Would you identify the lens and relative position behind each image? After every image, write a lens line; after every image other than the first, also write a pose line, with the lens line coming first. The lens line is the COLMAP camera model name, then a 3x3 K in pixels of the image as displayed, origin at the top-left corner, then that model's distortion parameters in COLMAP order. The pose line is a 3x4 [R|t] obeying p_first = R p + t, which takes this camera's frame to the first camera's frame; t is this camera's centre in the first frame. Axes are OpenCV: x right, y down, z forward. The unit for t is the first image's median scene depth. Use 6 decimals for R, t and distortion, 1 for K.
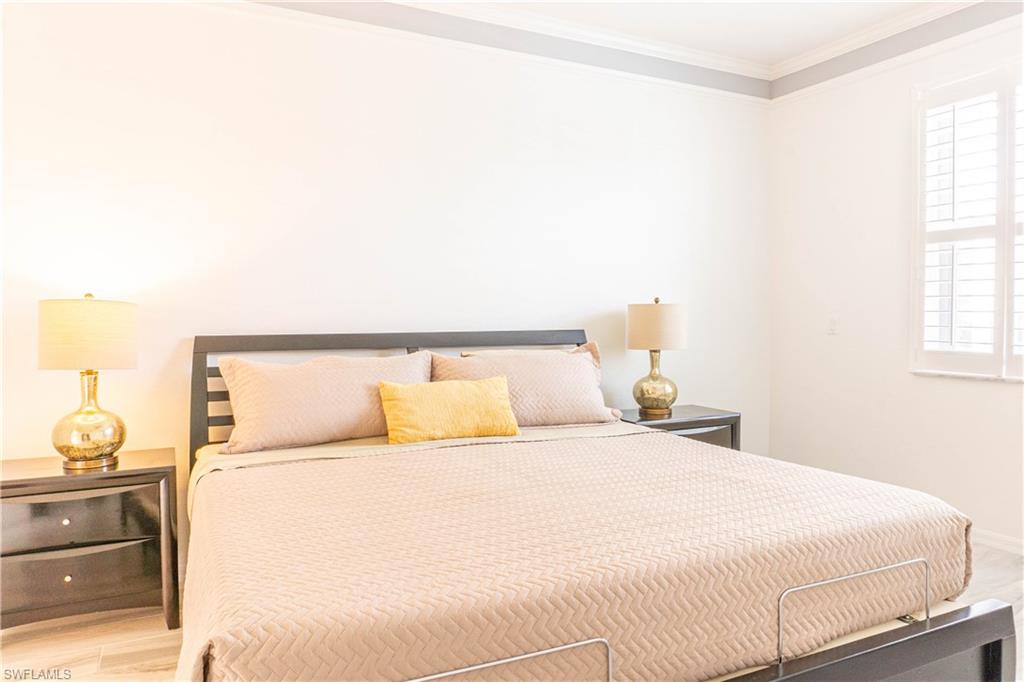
lens RADIAL K [[697.3, 0, 512.0], [0, 697.3, 341.0], [0, 0, 1]] dist [-0.055152, -0.000507]
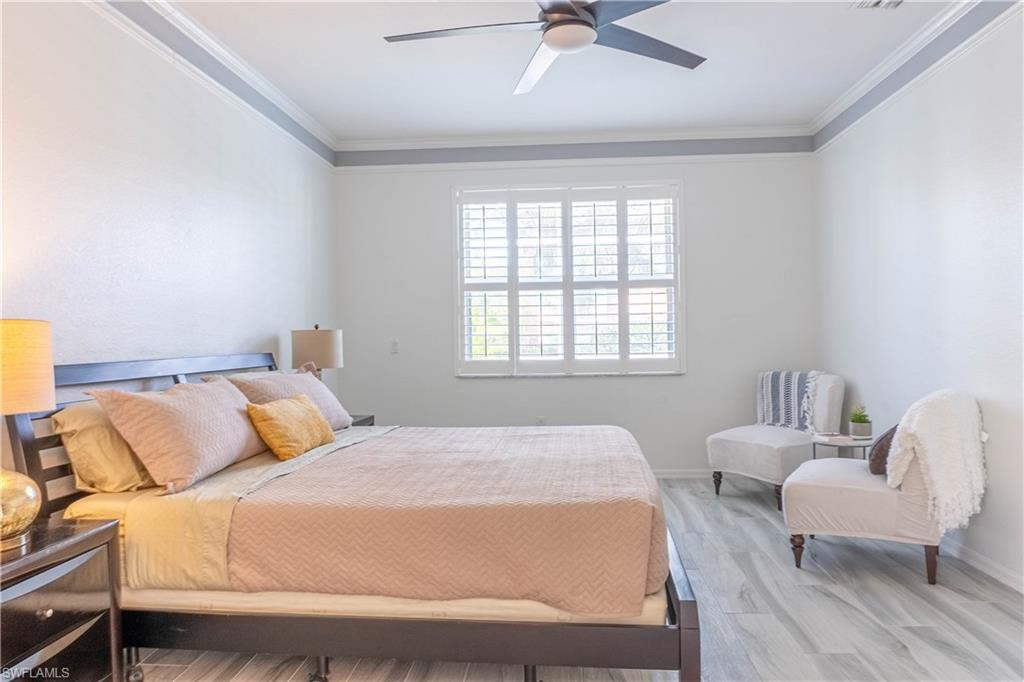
lens RADIAL K [[689.9, 0, 512.0], [0, 689.9, 341.0], [0, 0, 1]] dist [-0.006320, -0.002268]
pose [[0.518818, -0.006491, 0.854860, -0.709771], [0.041797, 0.998968, -0.017782, 0.000525], [-0.853862, 0.044956, 0.518554, 0.122838]]
